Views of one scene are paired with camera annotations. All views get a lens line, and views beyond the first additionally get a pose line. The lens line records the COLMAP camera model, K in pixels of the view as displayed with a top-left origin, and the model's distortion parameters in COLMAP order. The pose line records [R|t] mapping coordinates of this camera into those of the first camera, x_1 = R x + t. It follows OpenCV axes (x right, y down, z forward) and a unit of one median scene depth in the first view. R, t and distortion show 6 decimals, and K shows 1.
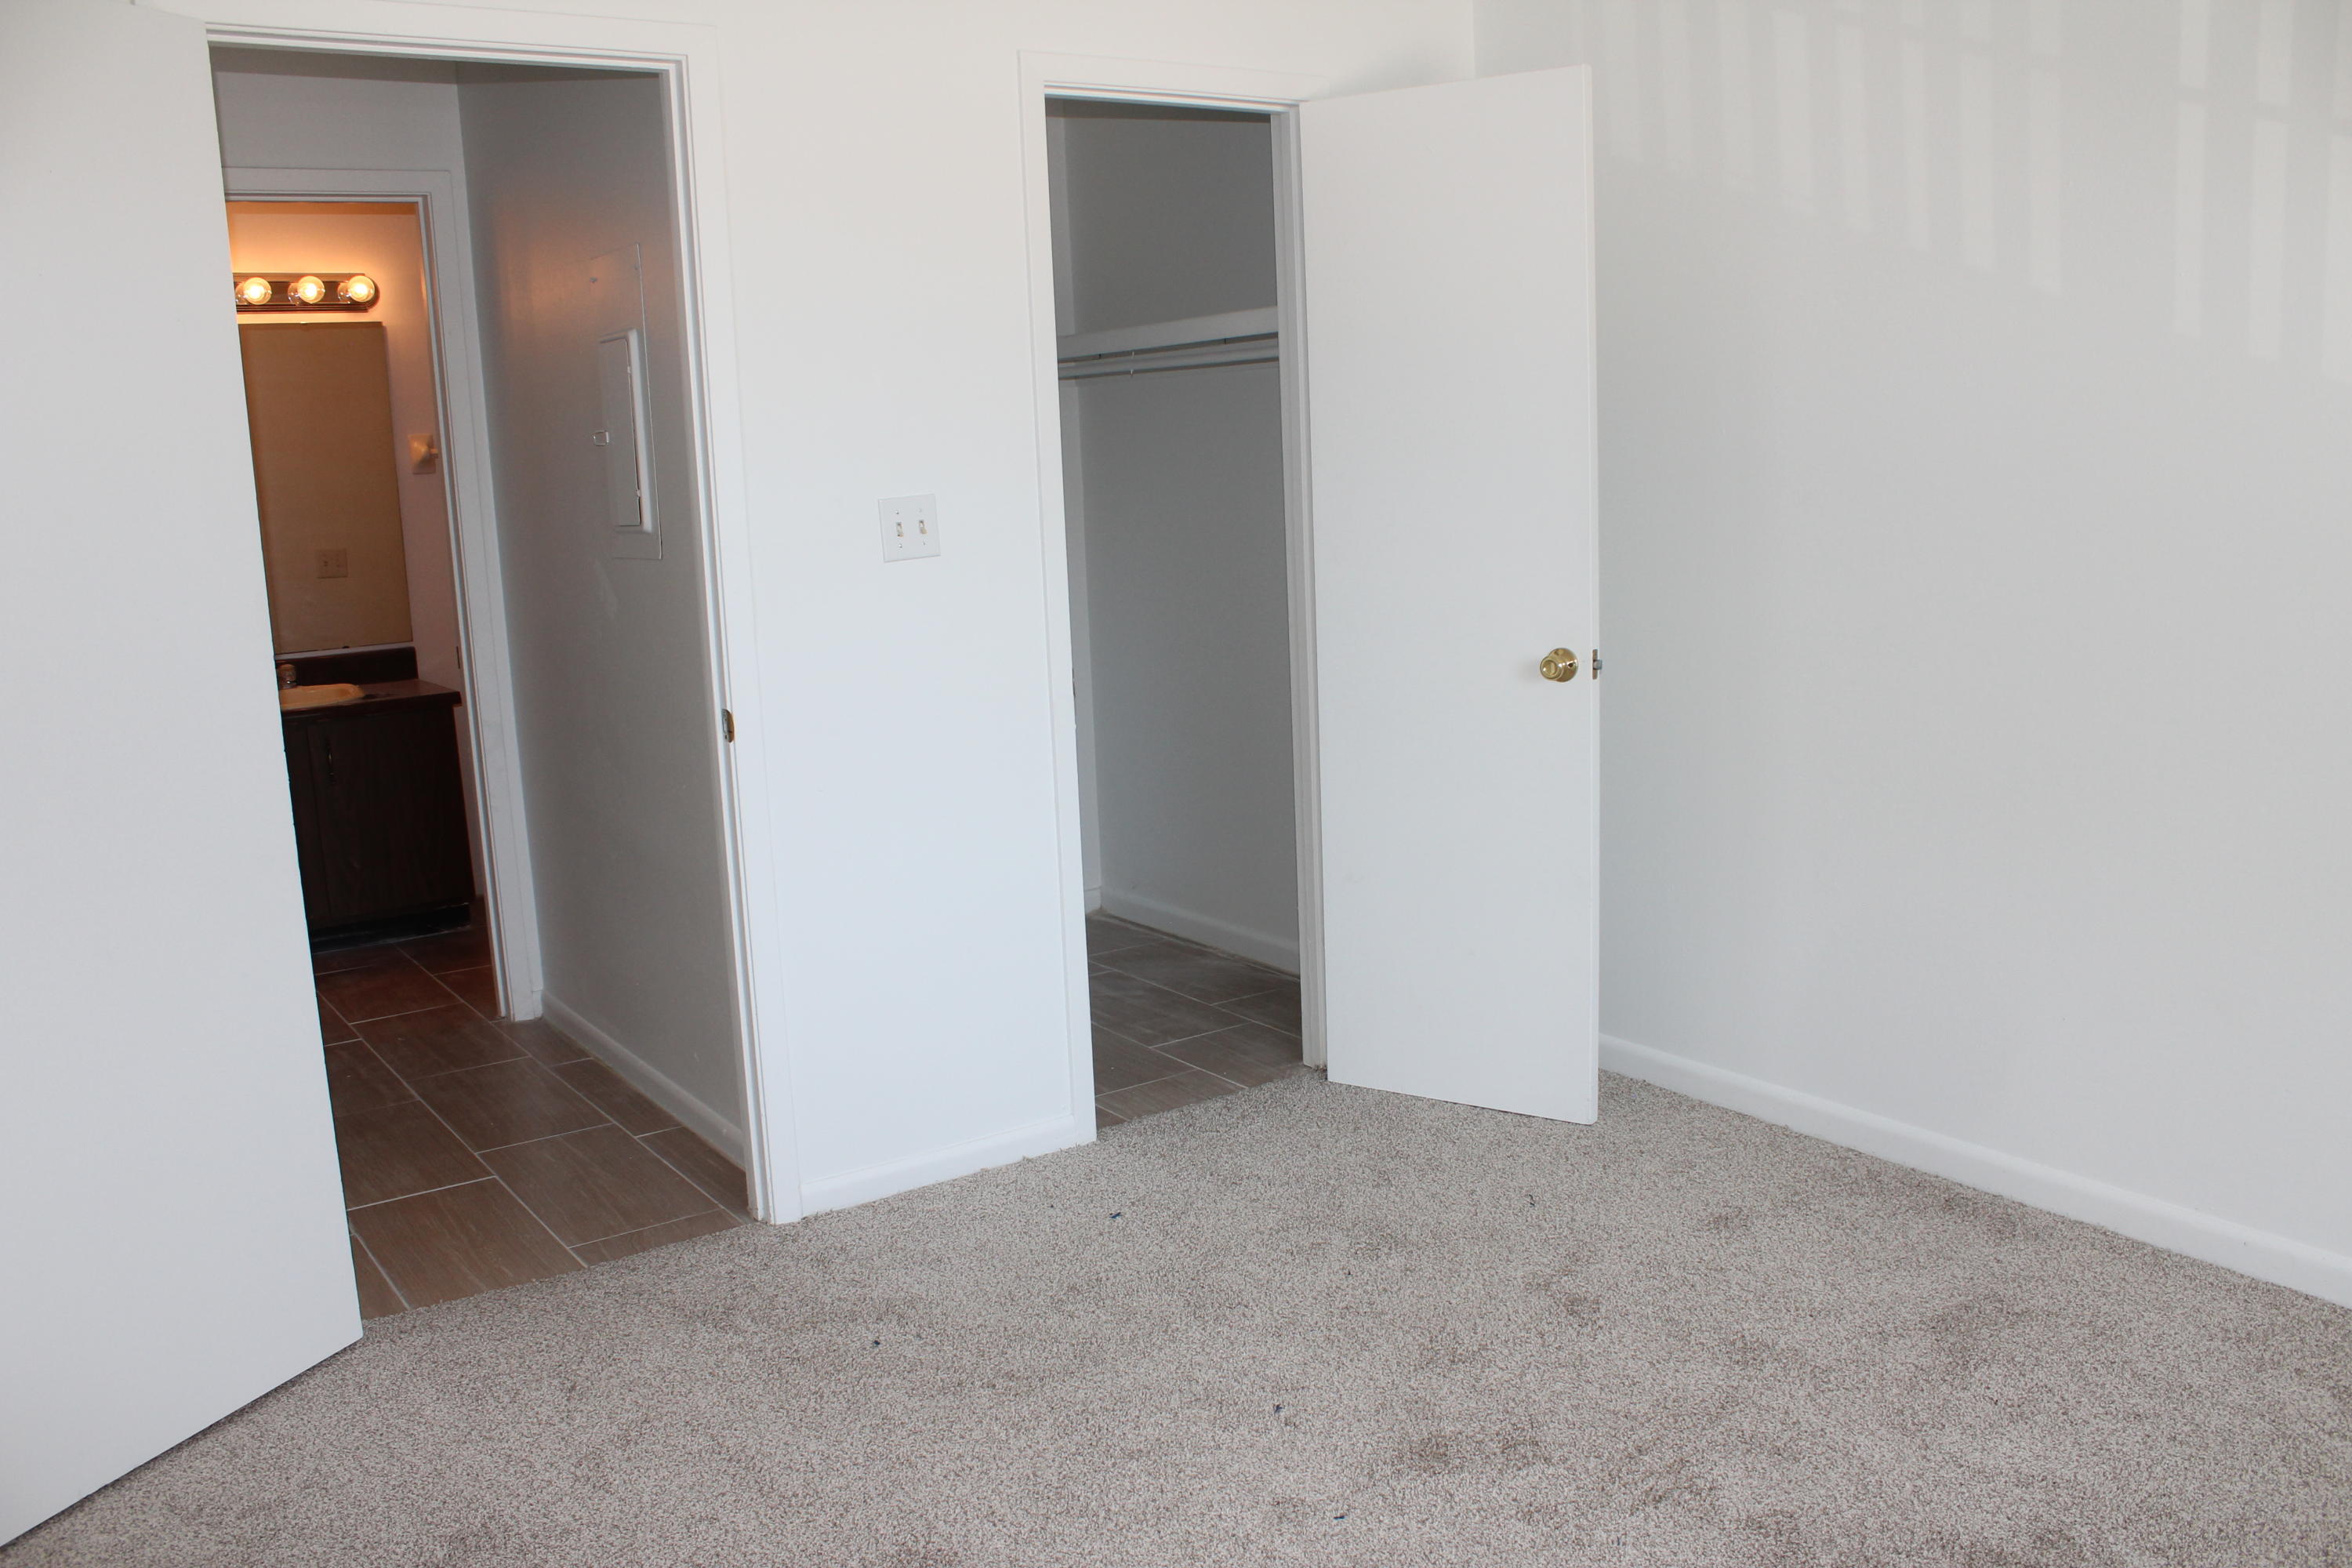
lens RADIAL K [[1950.9, 0, 1179.2], [0, 1950.9, 800.1], [0, 0, 1]] dist [-0.165901, 0.142480]
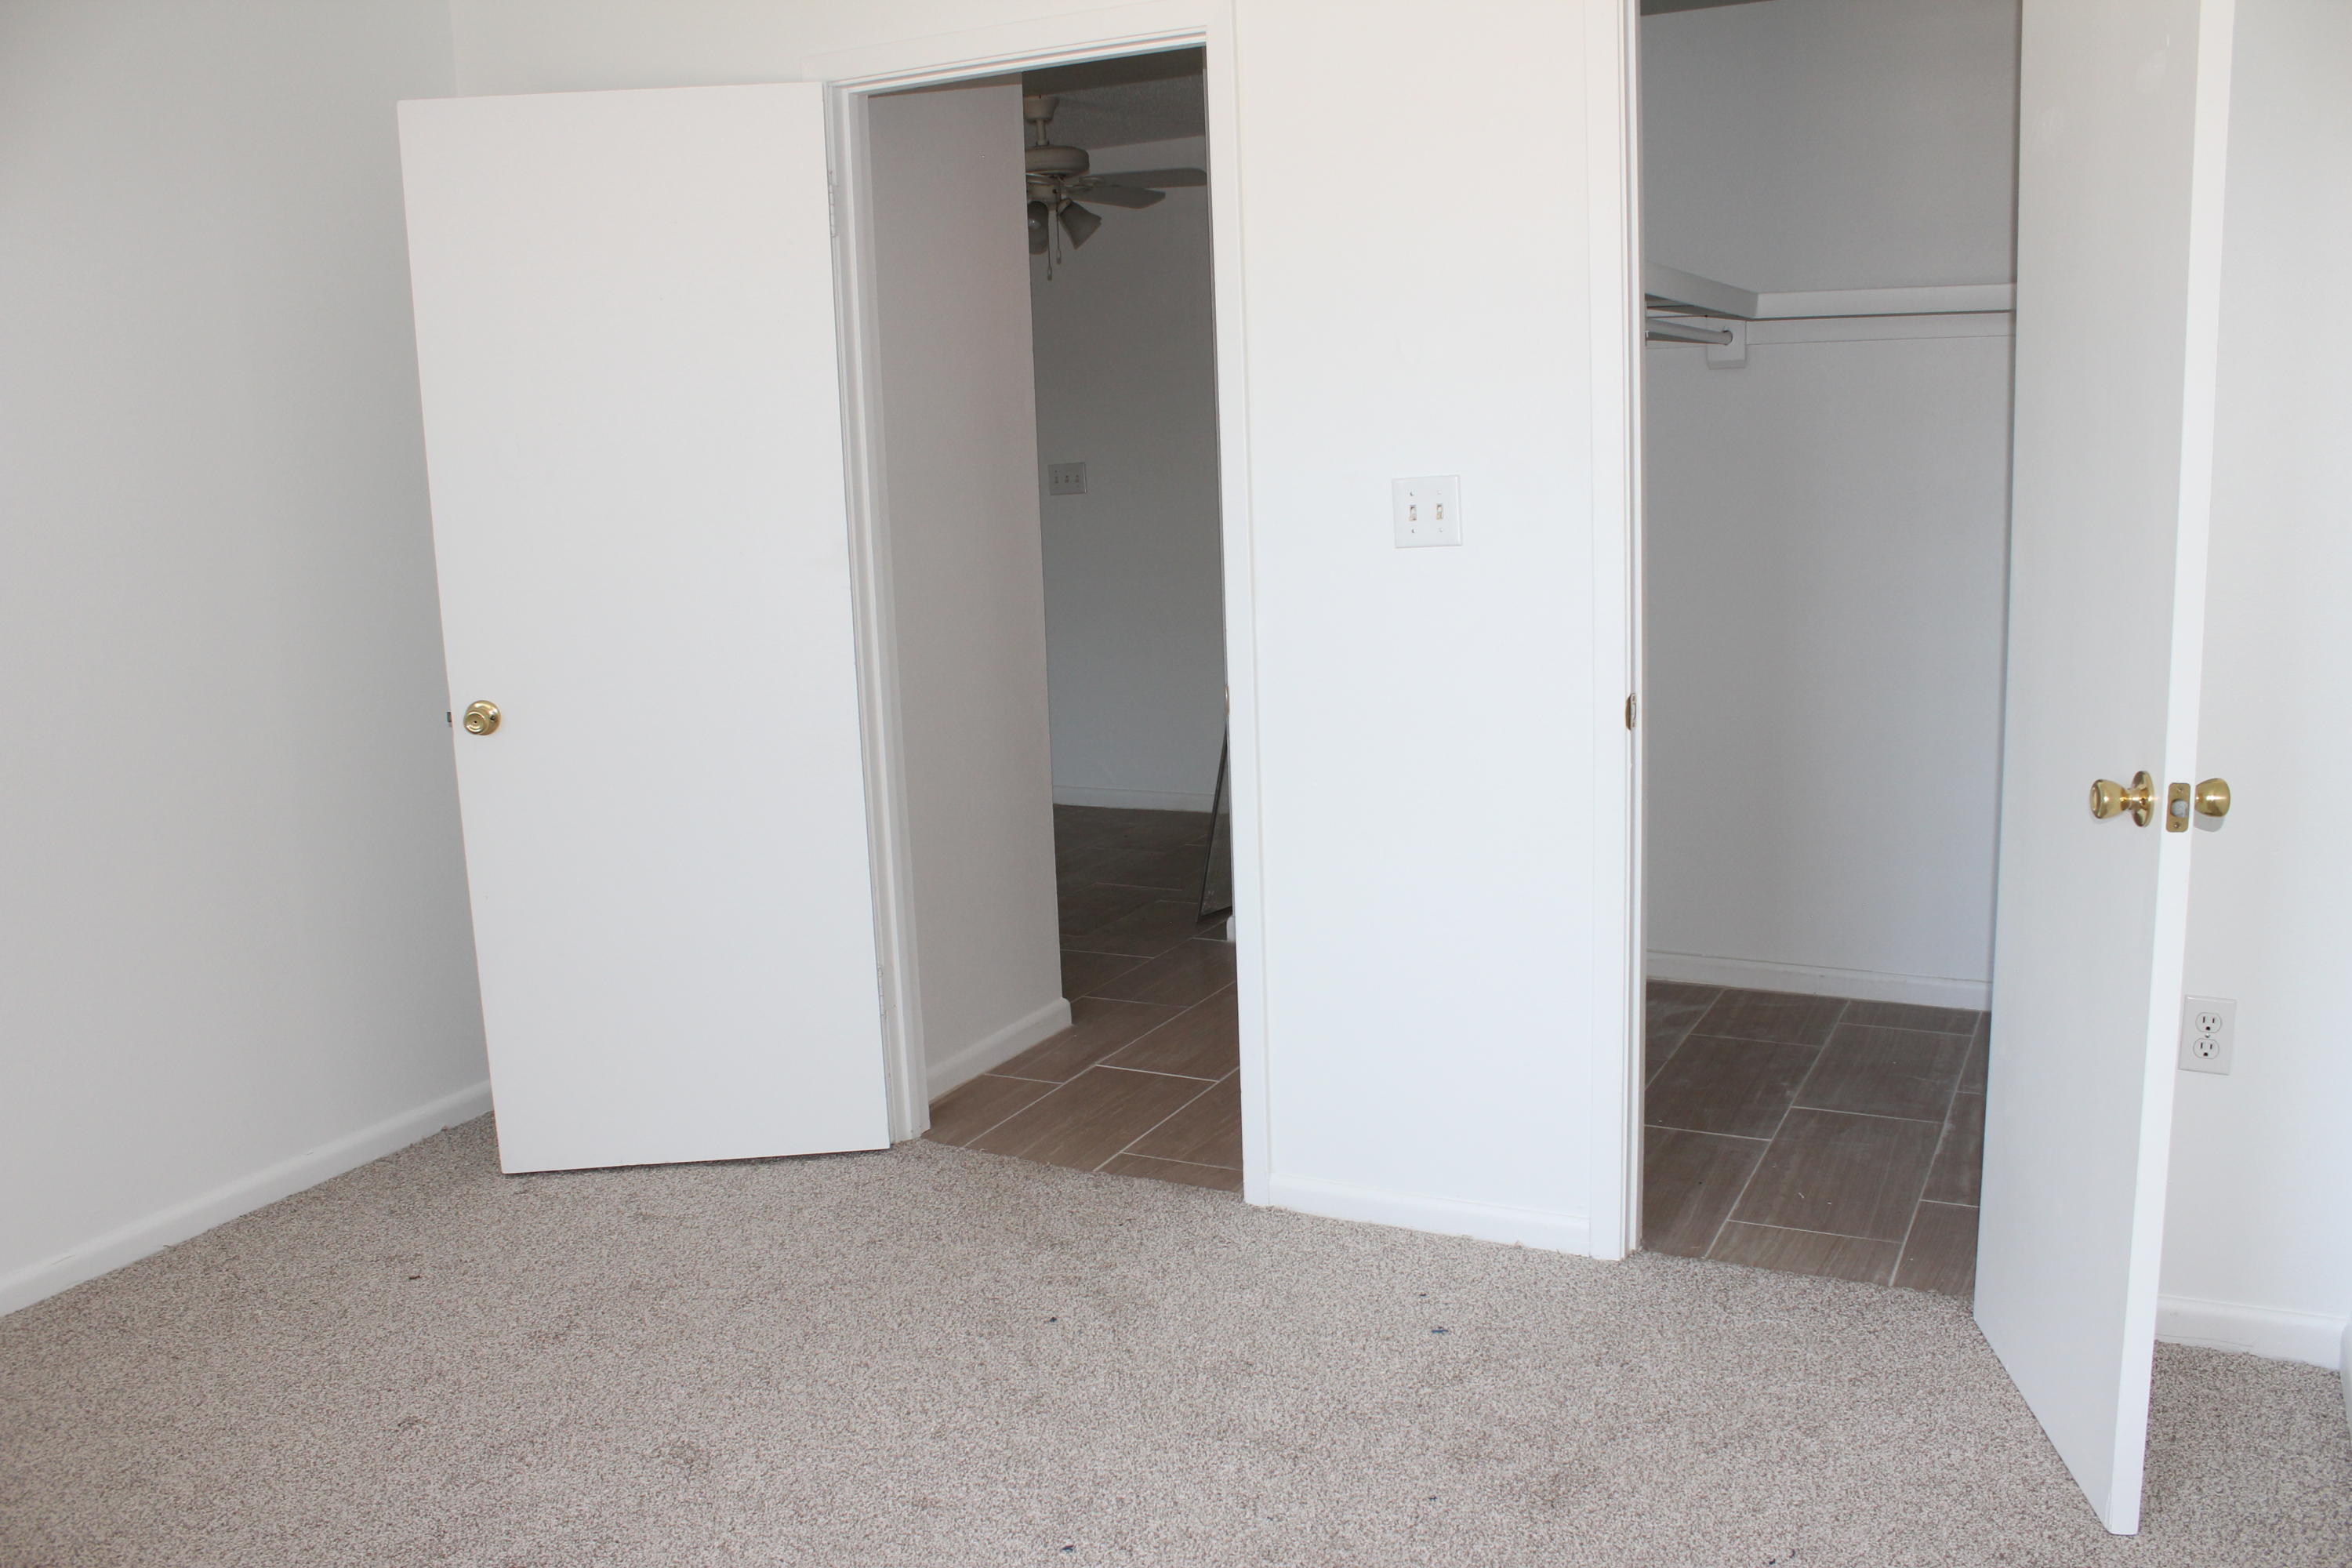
lens RADIAL K [[1950.9, 0, 1179.2], [0, 1950.9, 800.1], [0, 0, 1]] dist [-0.165901, 0.142480]
pose [[0.468409, 0.184609, -0.864010, 0.603387], [-0.139980, 0.981081, 0.133736, -0.113093], [0.872353, 0.058301, 0.485389, 0.472355]]
